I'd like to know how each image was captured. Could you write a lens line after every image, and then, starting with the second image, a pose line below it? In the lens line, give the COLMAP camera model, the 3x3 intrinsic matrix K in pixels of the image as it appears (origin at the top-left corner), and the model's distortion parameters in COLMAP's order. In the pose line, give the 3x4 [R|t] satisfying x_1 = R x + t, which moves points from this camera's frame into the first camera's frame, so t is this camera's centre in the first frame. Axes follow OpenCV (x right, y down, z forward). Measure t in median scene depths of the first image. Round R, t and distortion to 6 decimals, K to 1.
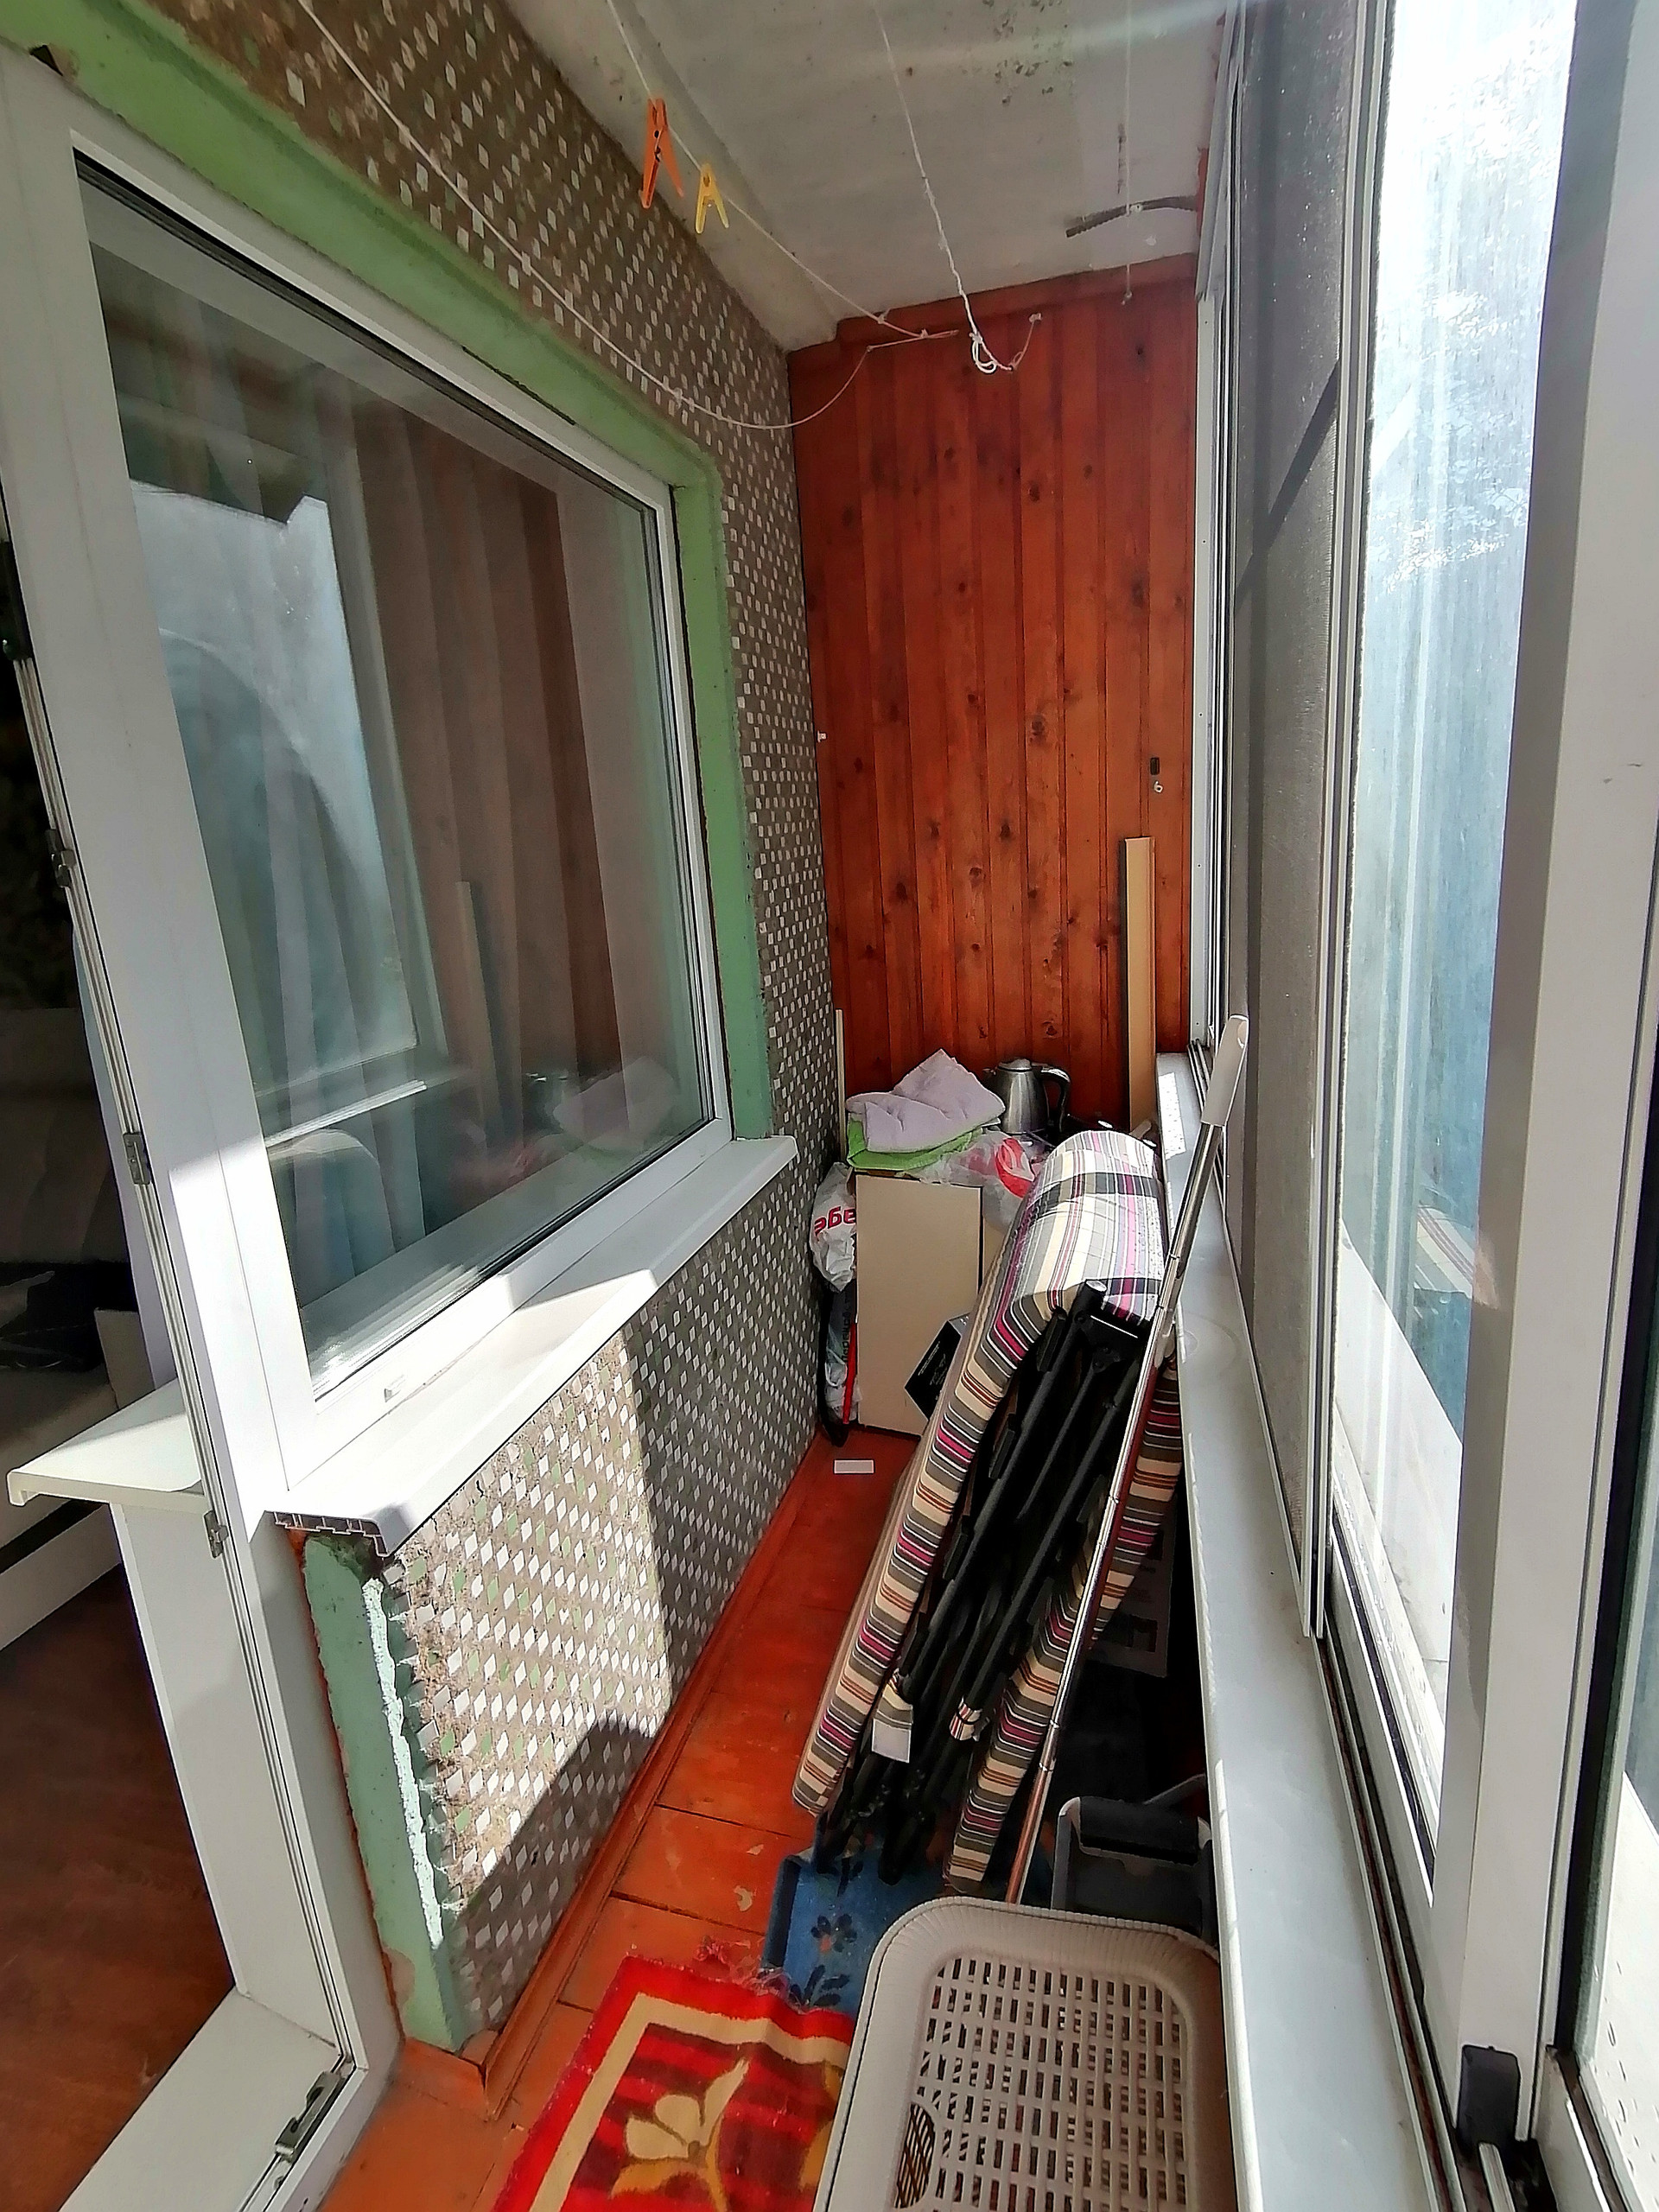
lens RADIAL K [[1109.3, 0, 809.1], [0, 1109.3, 1104.2], [0, 0, 1]] dist [0.023609, -0.016643]
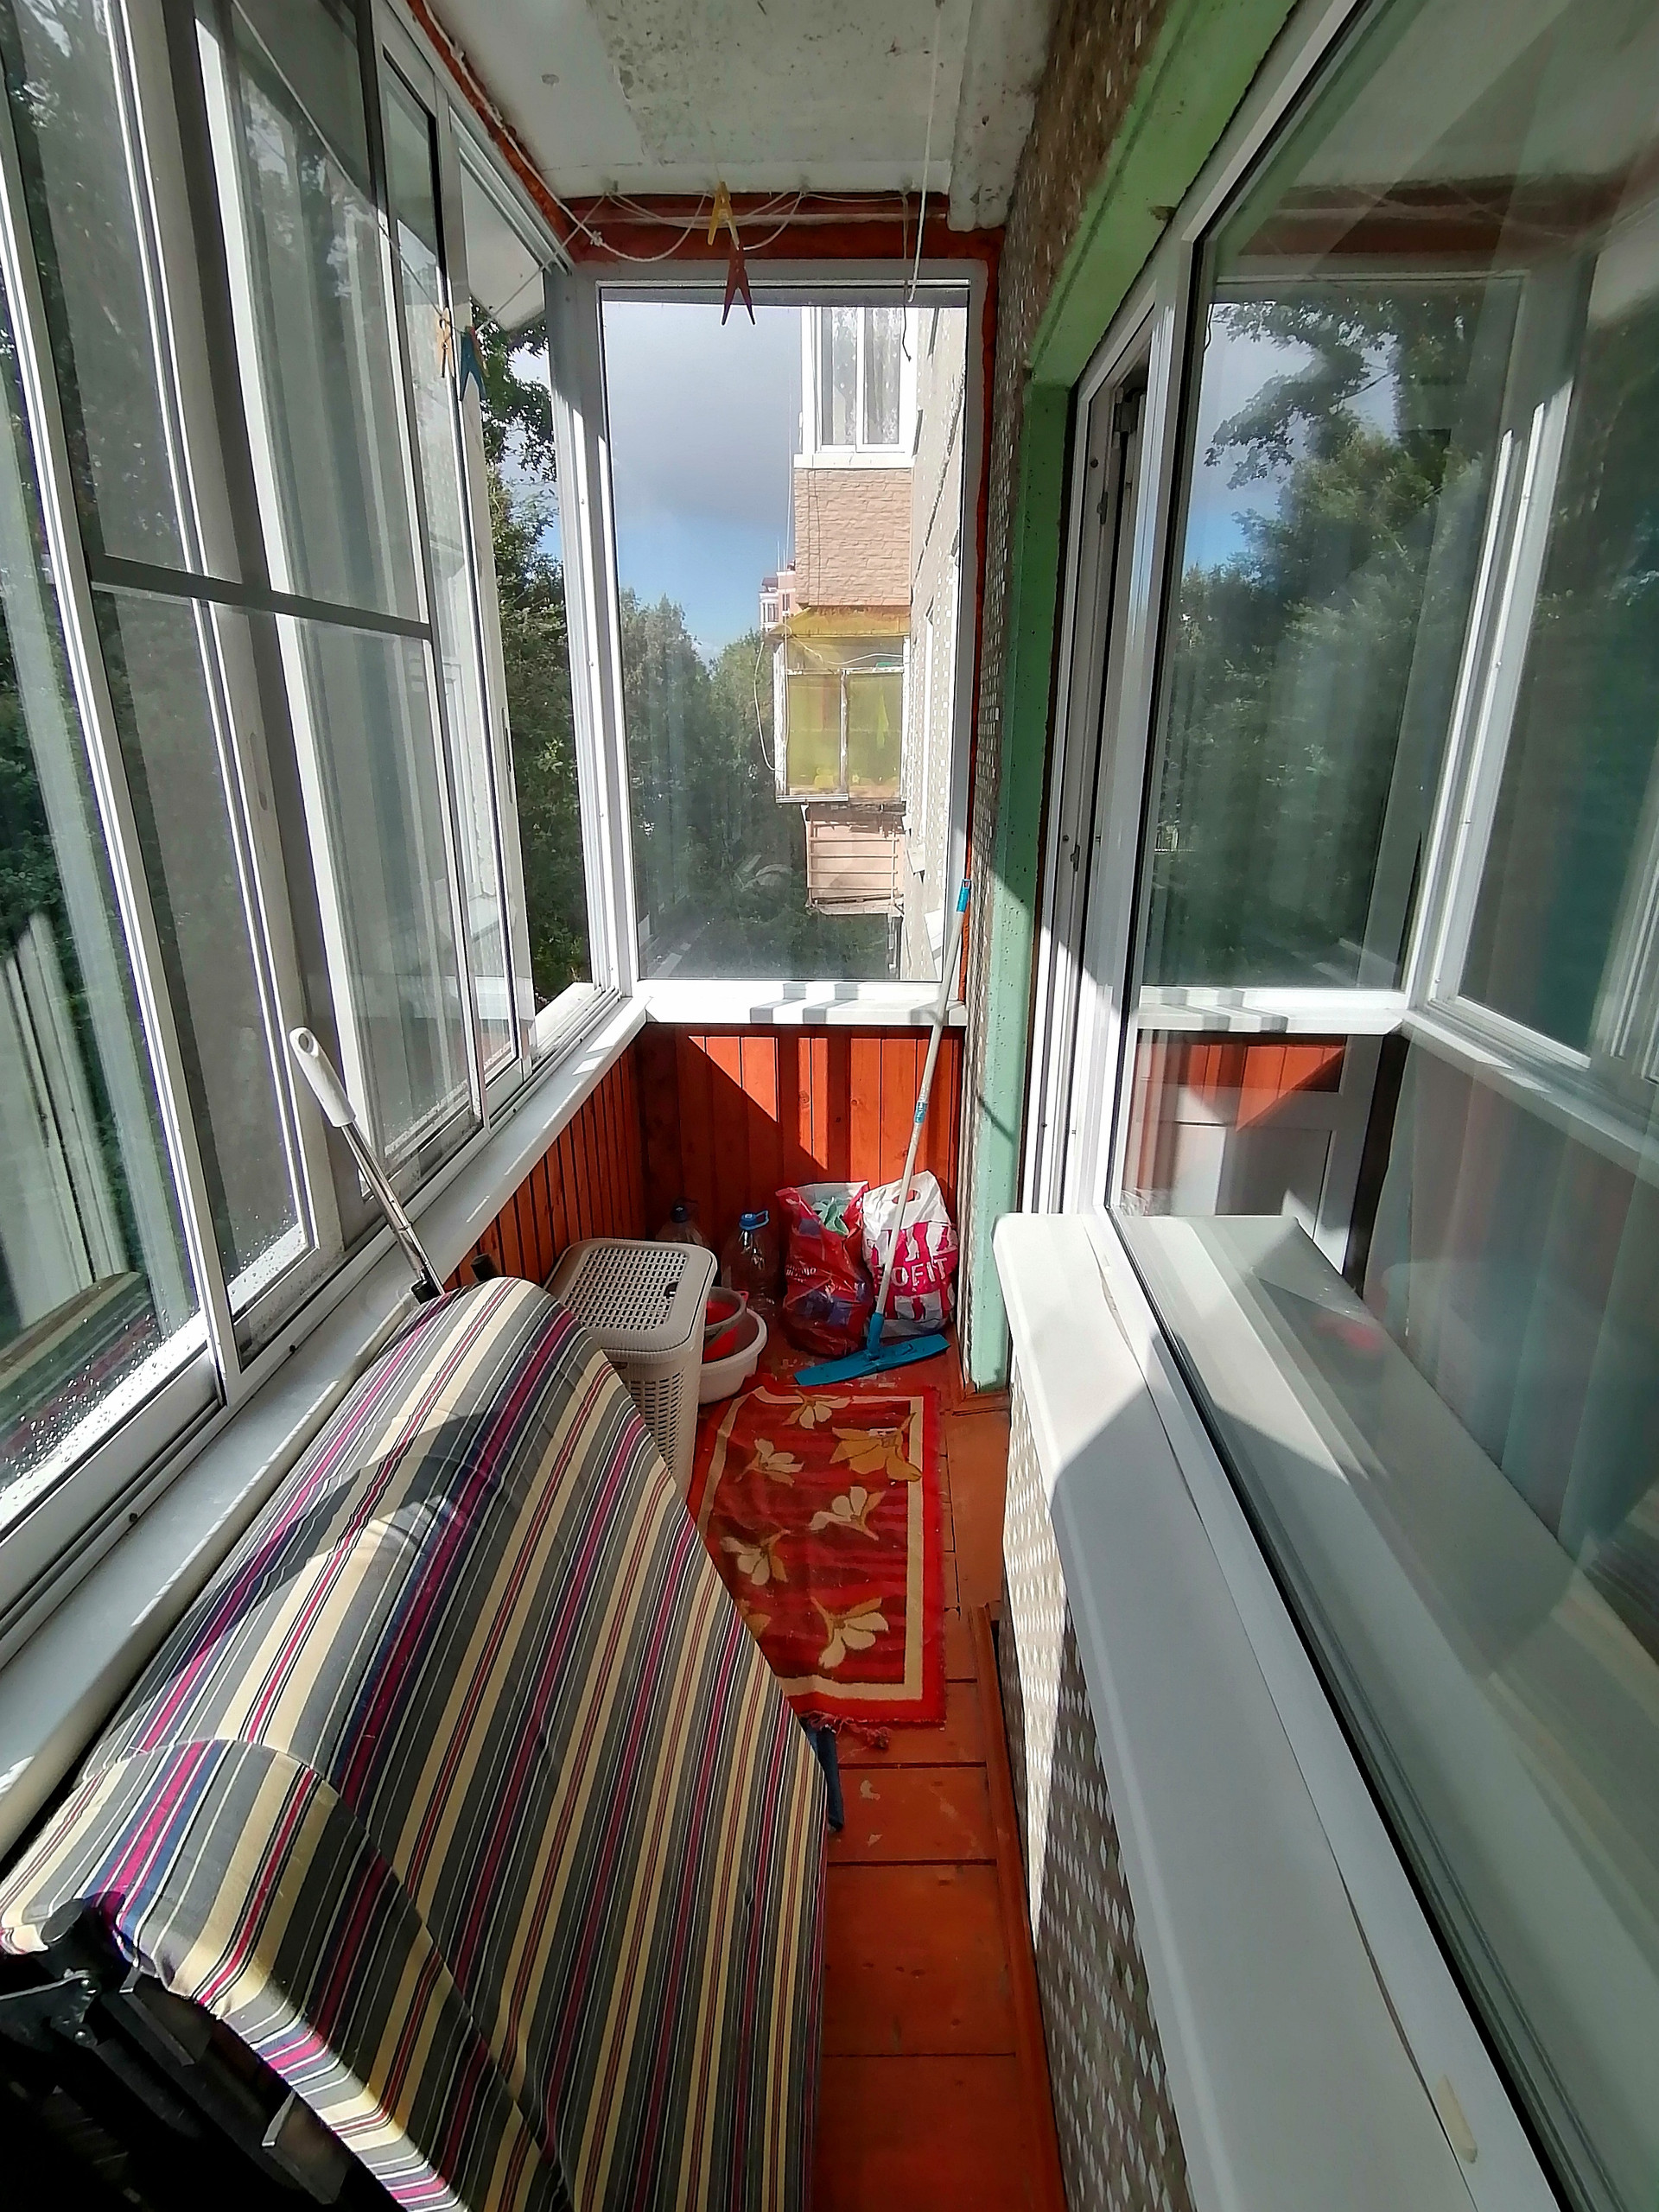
lens RADIAL K [[1109.3, 0, 814.4], [0, 1109.3, 1100.6], [0, 0, 1]] dist [0.023609, -0.016643]
pose [[-0.971499, 0.144642, -0.187800, 0.087667], [0.019137, 0.837527, 0.546061, -0.391322], [0.236271, 0.526904, -0.816424, 1.349033]]
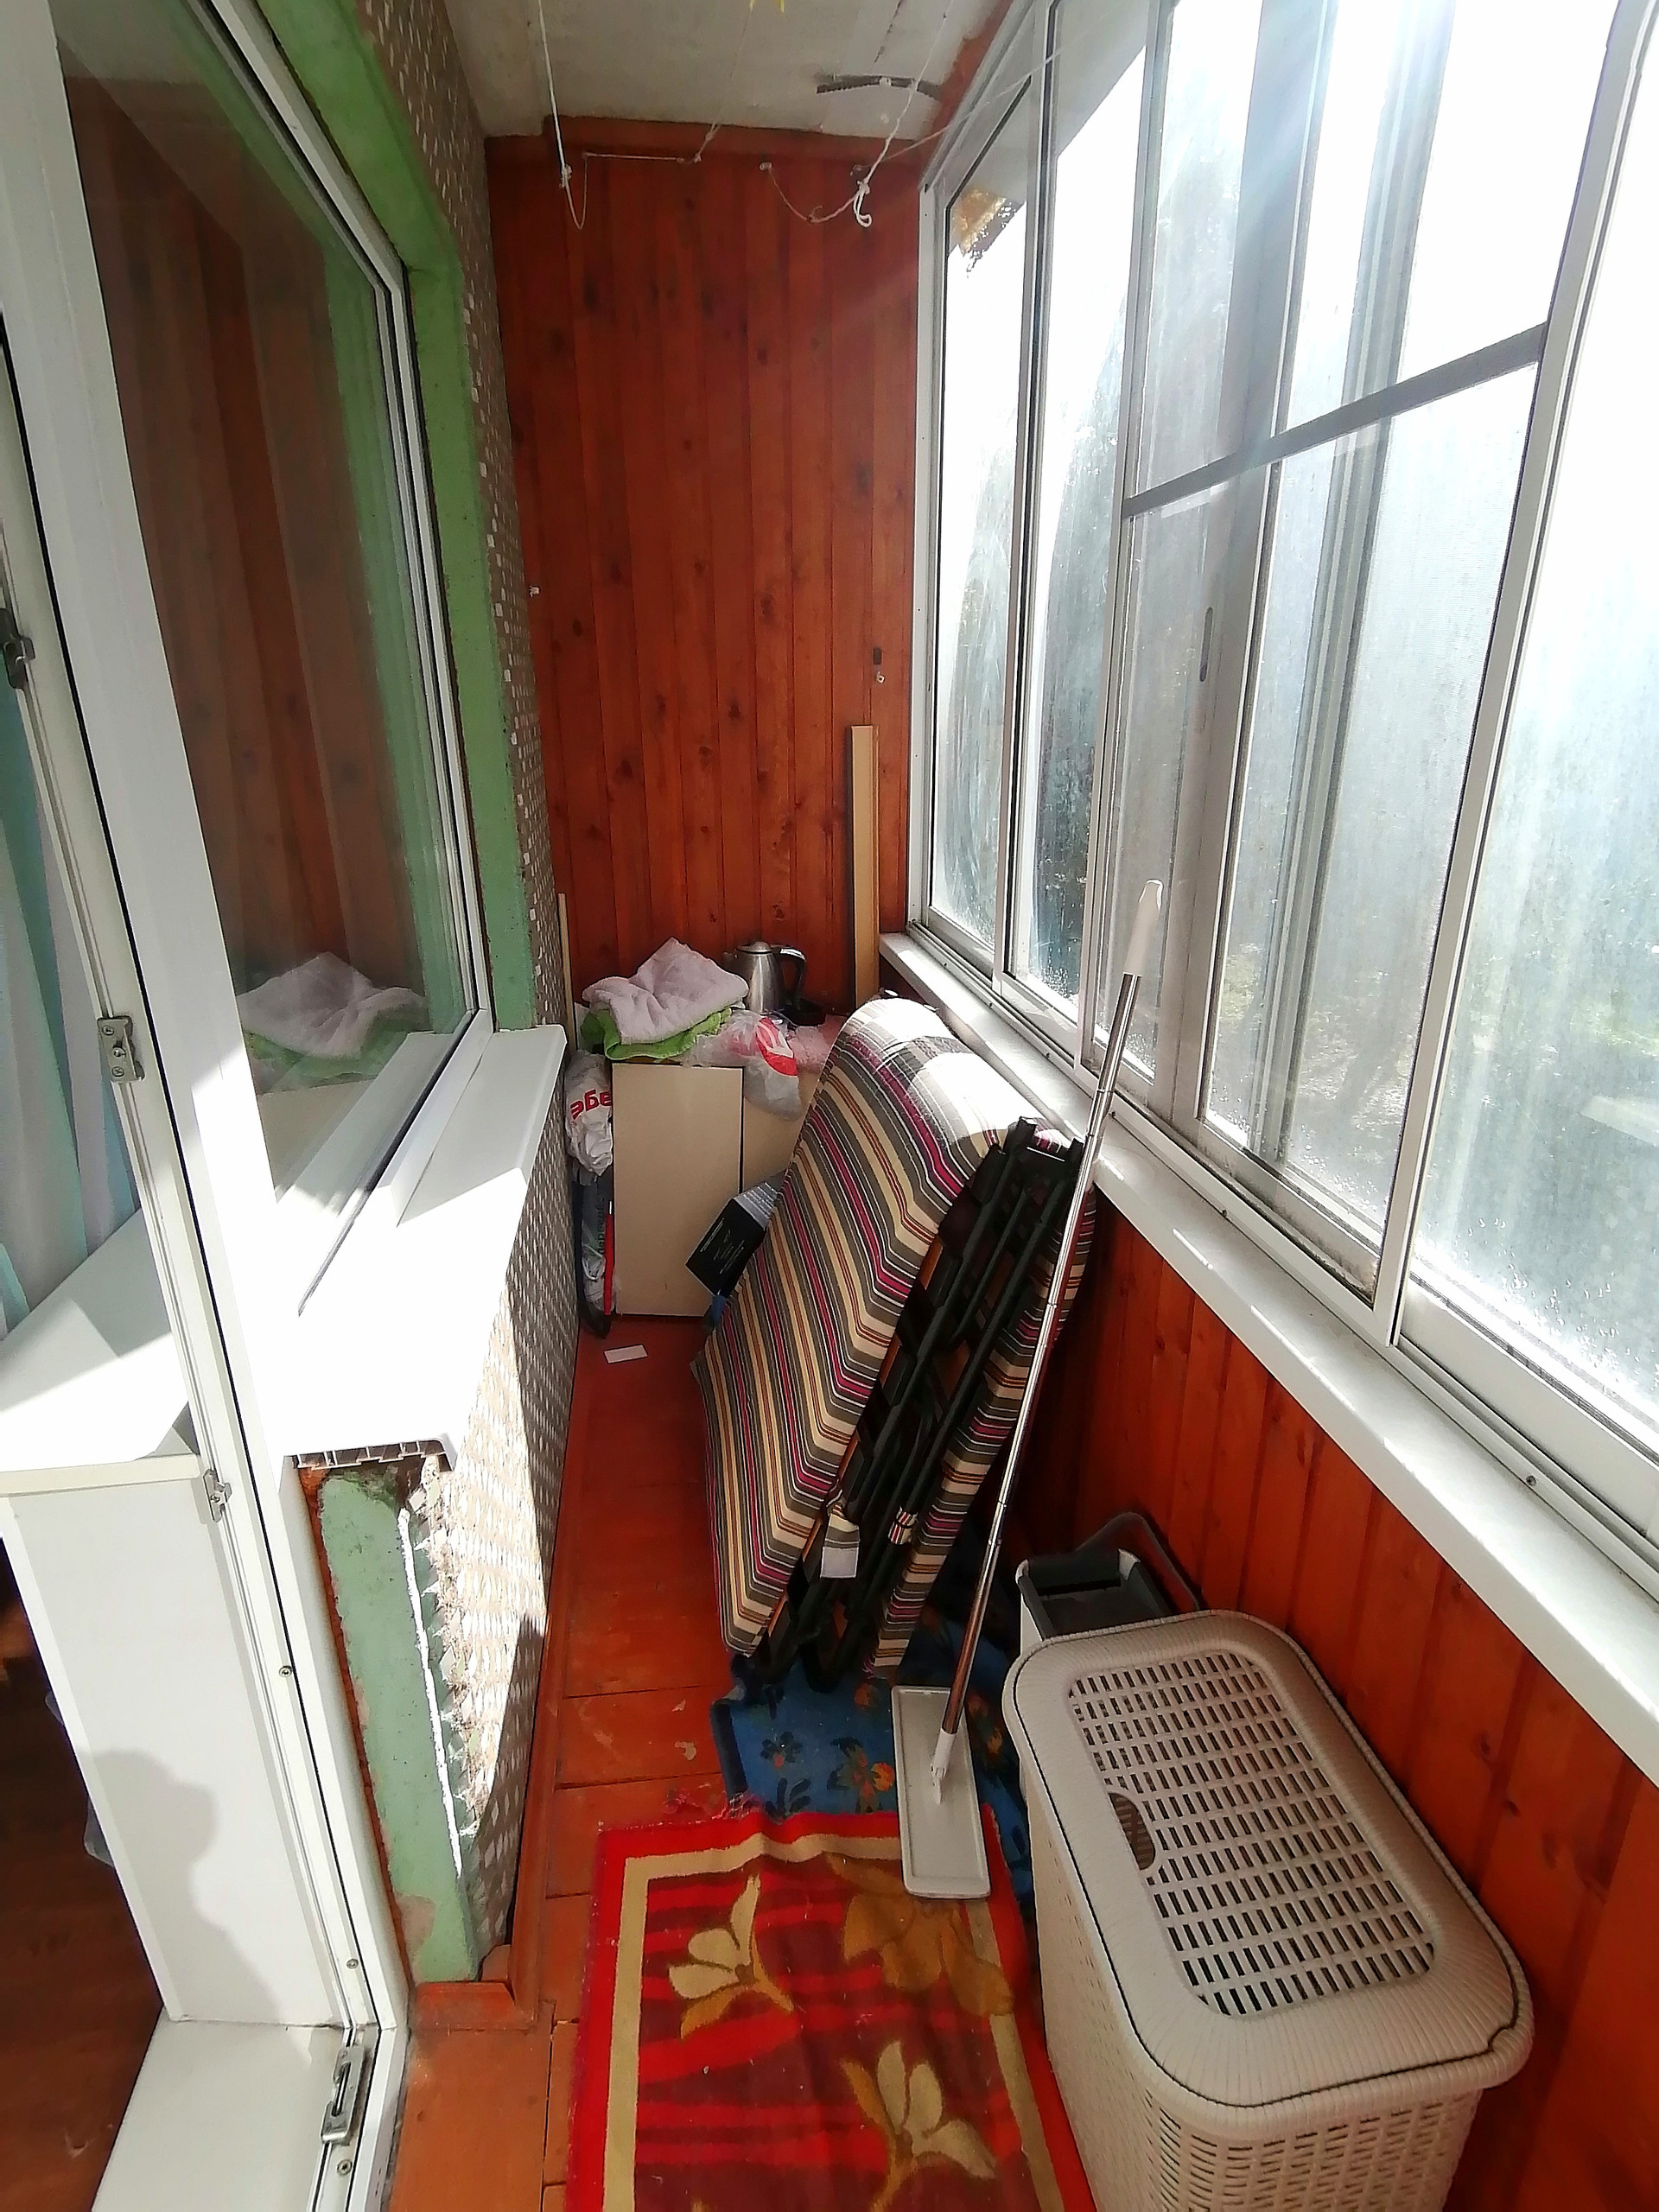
lens RADIAL K [[1109.3, 0, 819.3], [0, 1109.3, 1109.9], [0, 0, 1]] dist [0.023609, -0.016643]
pose [[0.910772, -0.079623, 0.405160, -0.284839], [0.042675, 0.994128, 0.099438, 0.022377], [-0.410698, -0.073276, 0.908822, 0.049104]]
